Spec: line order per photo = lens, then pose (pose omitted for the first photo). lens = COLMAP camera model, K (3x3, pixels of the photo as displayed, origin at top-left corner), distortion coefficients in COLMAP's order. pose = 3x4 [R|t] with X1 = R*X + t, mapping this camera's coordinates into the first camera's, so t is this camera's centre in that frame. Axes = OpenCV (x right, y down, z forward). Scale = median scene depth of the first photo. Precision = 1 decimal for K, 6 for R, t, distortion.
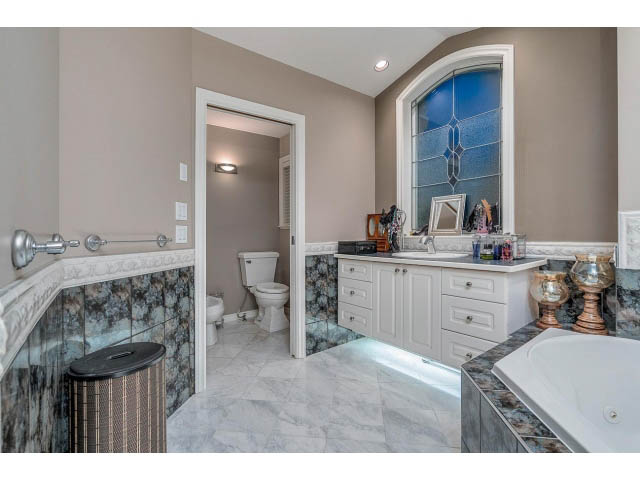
lens RADIAL K [[293.4, 0, 317.6], [0, 293.4, 239.4], [0, 0, 1]] dist [-0.000441, -0.000015]
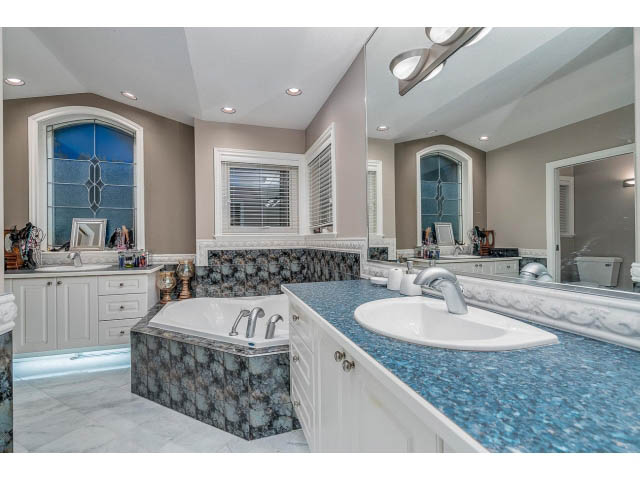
lens RADIAL K [[293.4, 0, 317.6], [0, 293.4, 239.4], [0, 0, 1]] dist [-0.000441, -0.000015]
pose [[0.345312, 0.016441, 0.938344, -0.437765], [0.018134, 0.999543, -0.024187, -0.017842], [-0.938313, 0.025368, 0.344857, -0.367058]]
